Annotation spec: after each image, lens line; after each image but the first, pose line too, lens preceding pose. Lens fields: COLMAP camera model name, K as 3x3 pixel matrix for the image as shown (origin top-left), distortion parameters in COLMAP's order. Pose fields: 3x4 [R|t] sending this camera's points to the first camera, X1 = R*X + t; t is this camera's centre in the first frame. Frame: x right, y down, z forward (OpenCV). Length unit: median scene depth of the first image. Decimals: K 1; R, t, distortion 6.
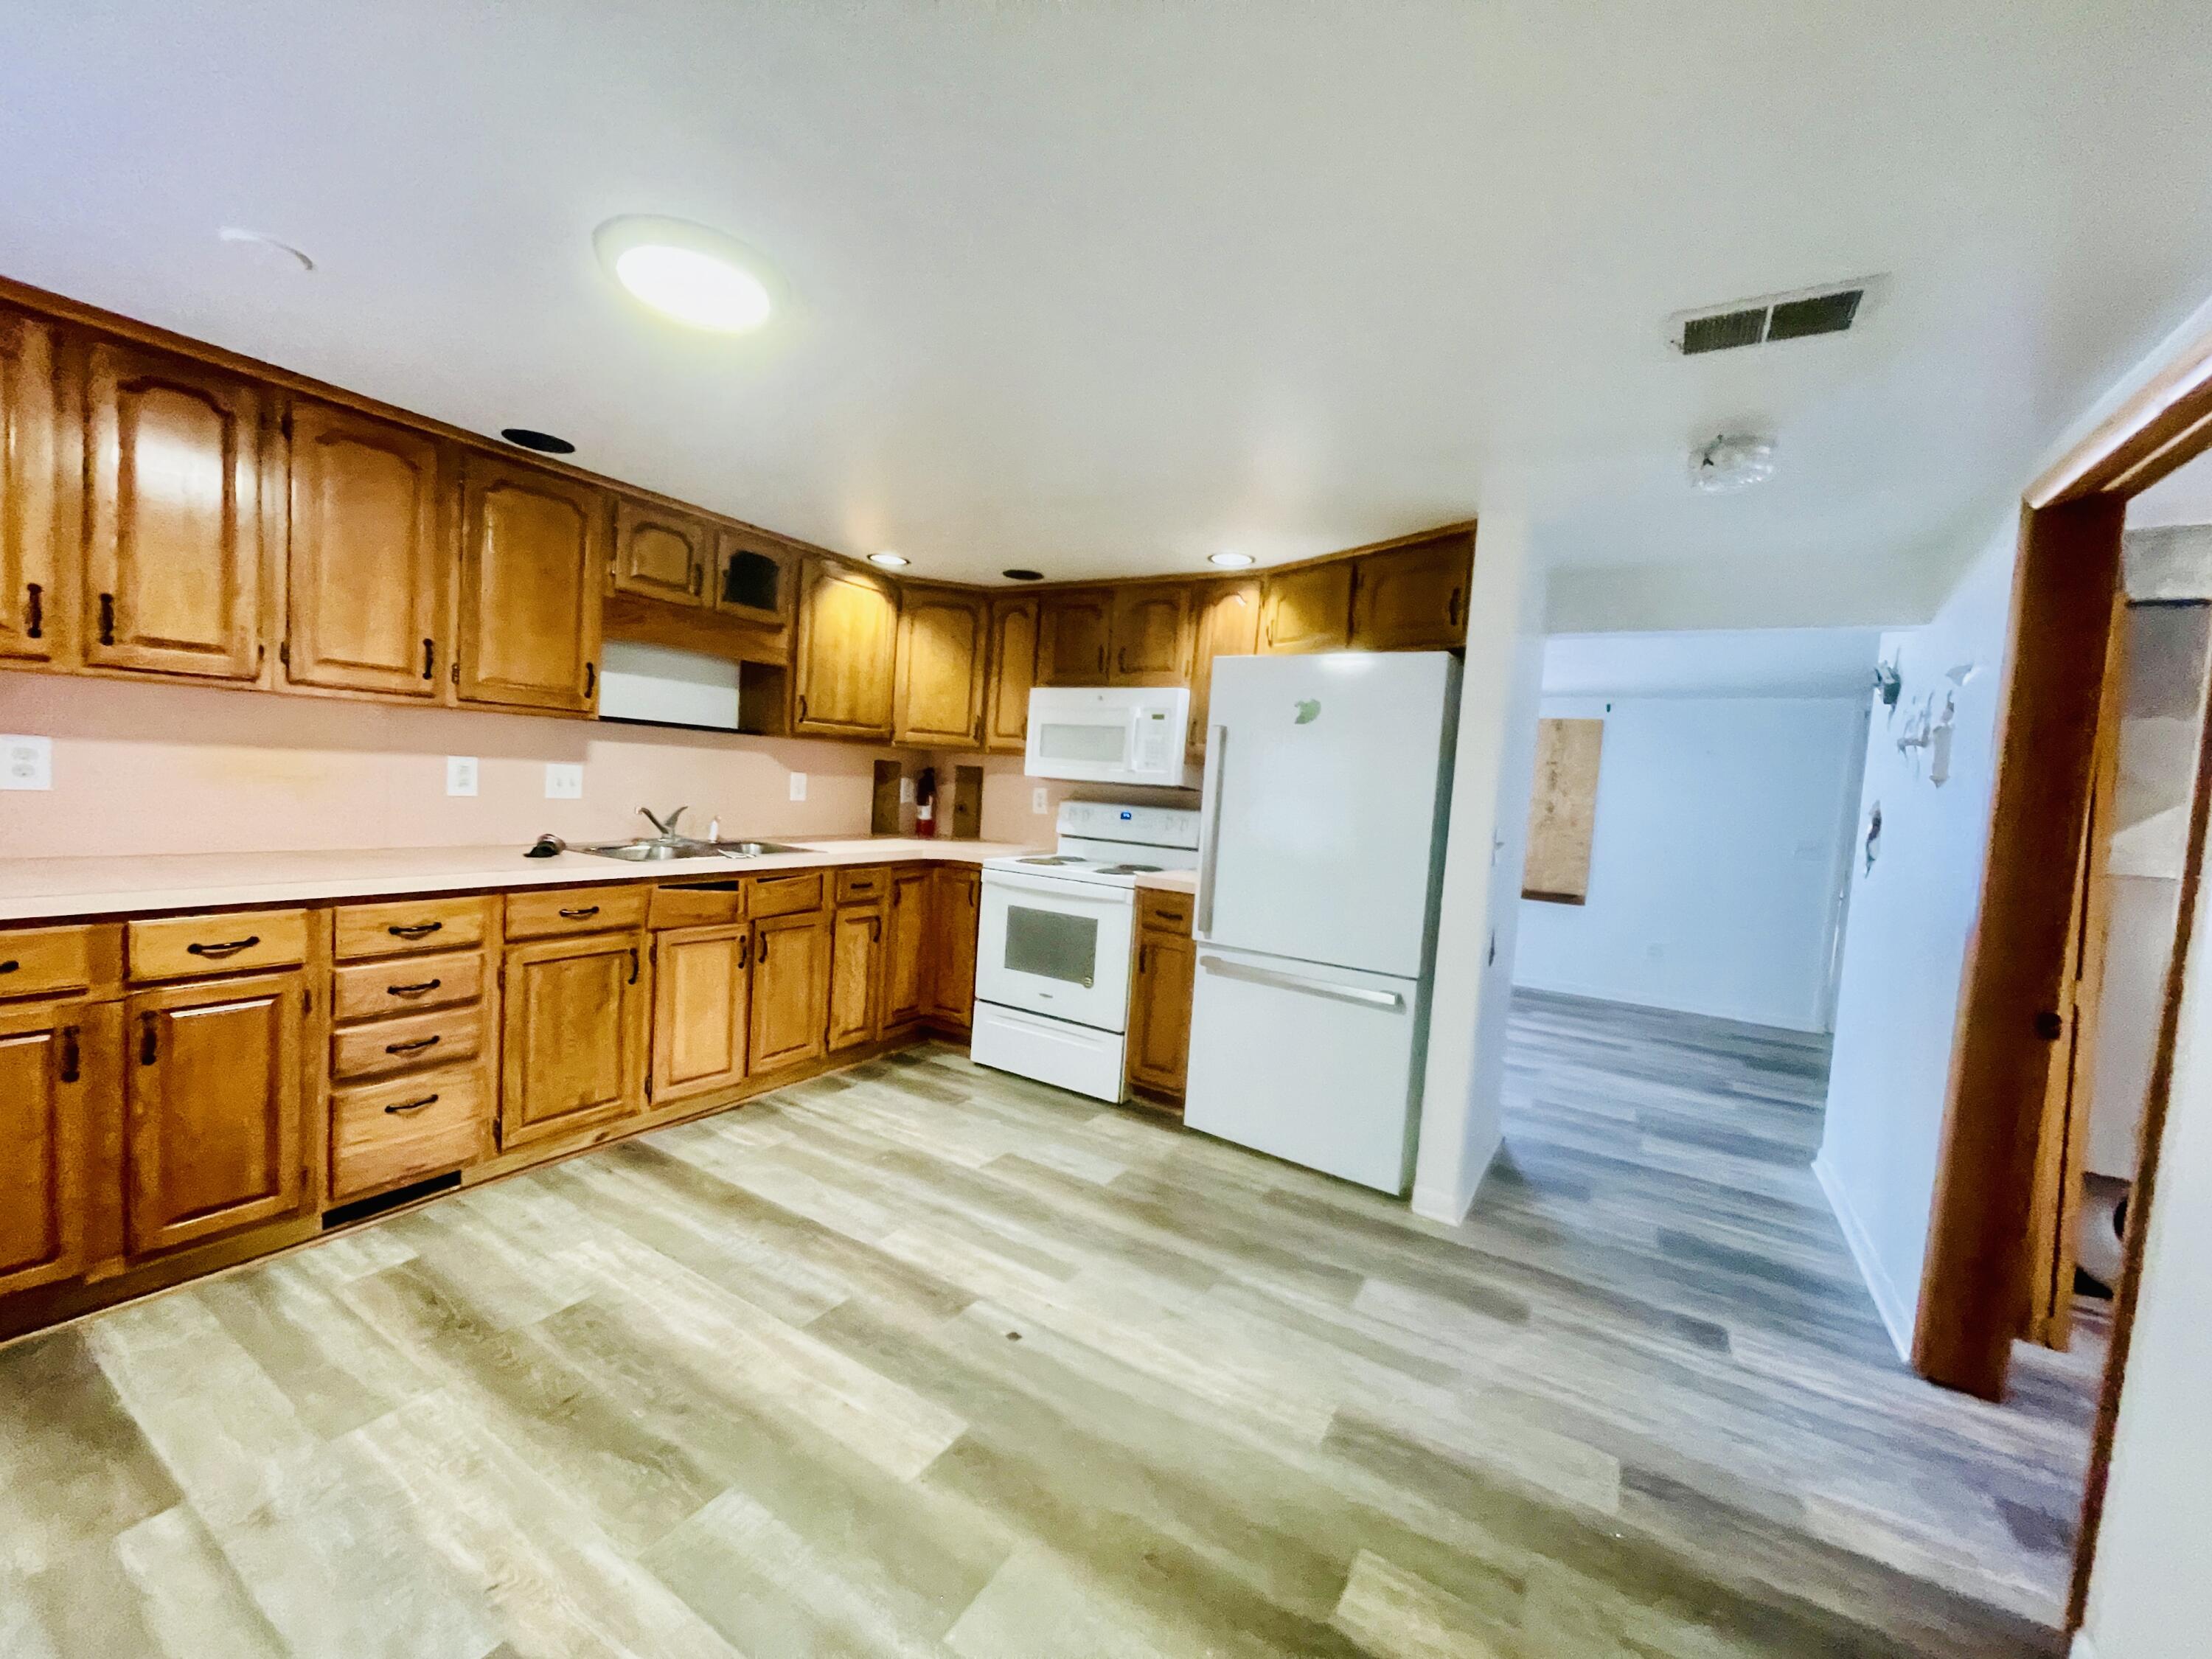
lens RADIAL K [[888.0, 0, 1098.6], [0, 888.0, 831.7], [0, 0, 1]] dist [0.000177, -0.000504]
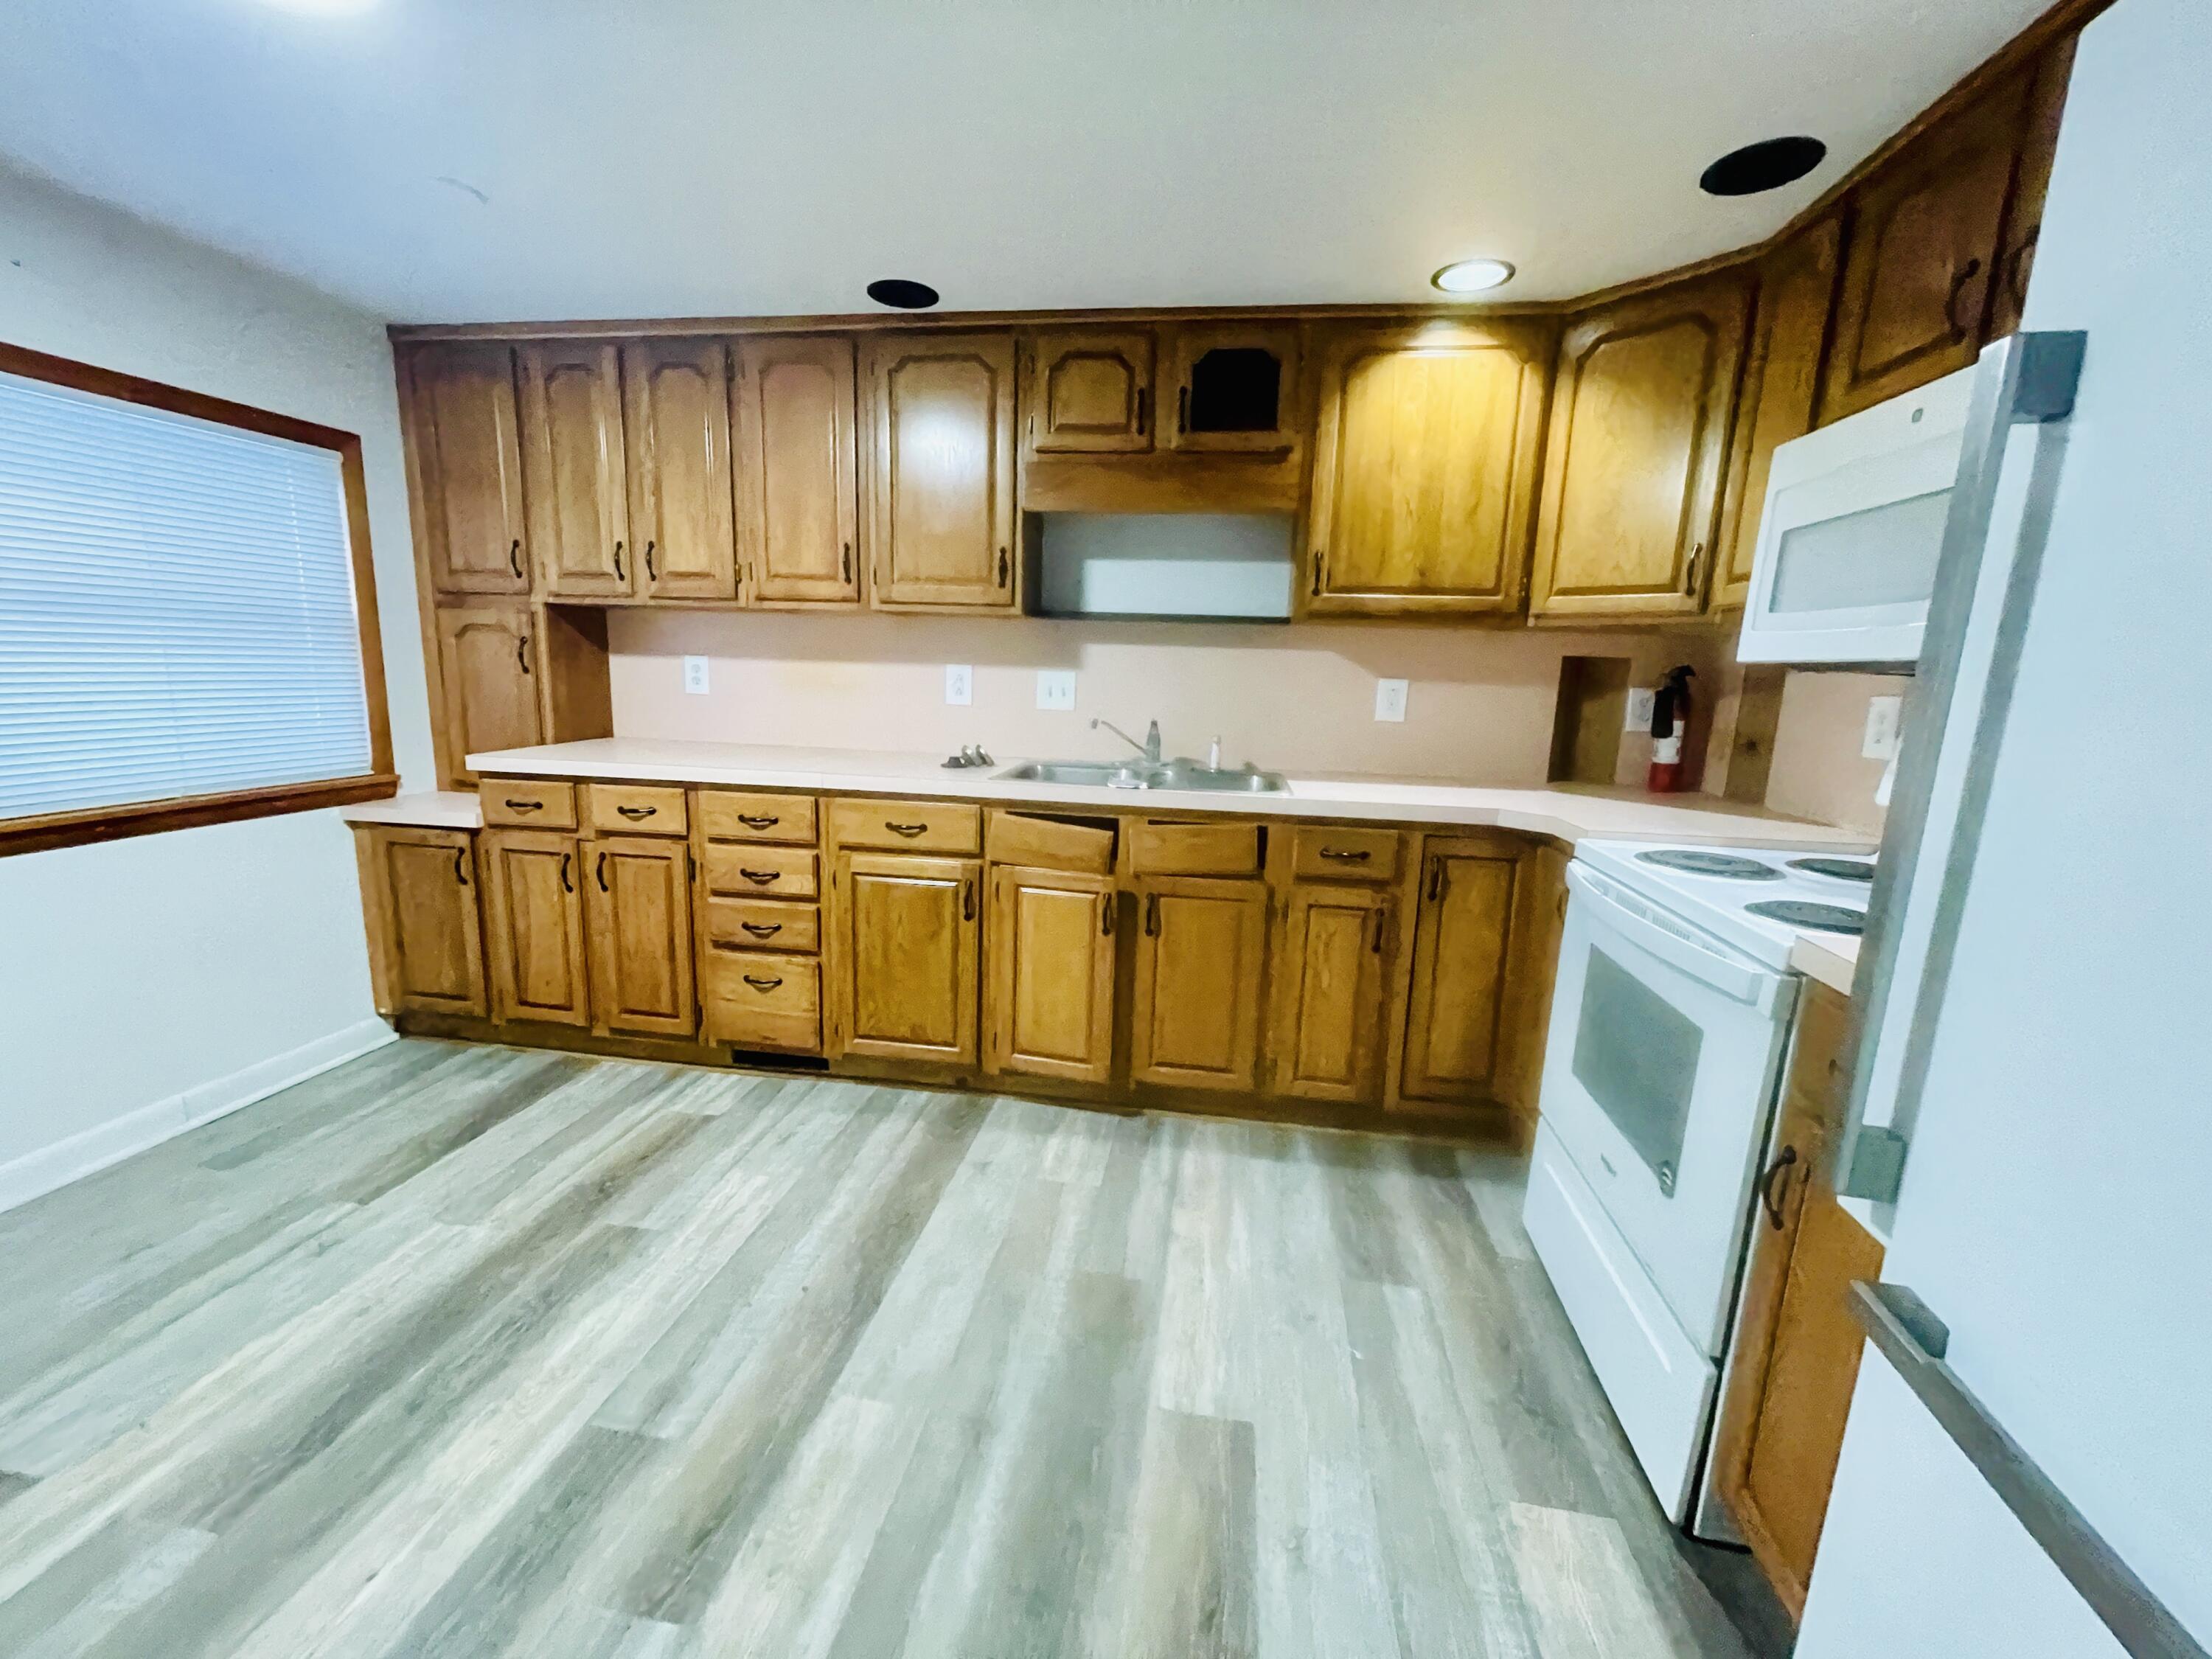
lens RADIAL K [[888.0, 0, 1101.0], [0, 888.0, 835.0], [0, 0, 1]] dist [0.000177, -0.000504]
pose [[0.380666, 0.114336, -0.917617, 0.277647], [-0.063640, 0.993213, 0.097355, -0.001571], [0.922520, 0.021337, 0.385359, 0.737611]]
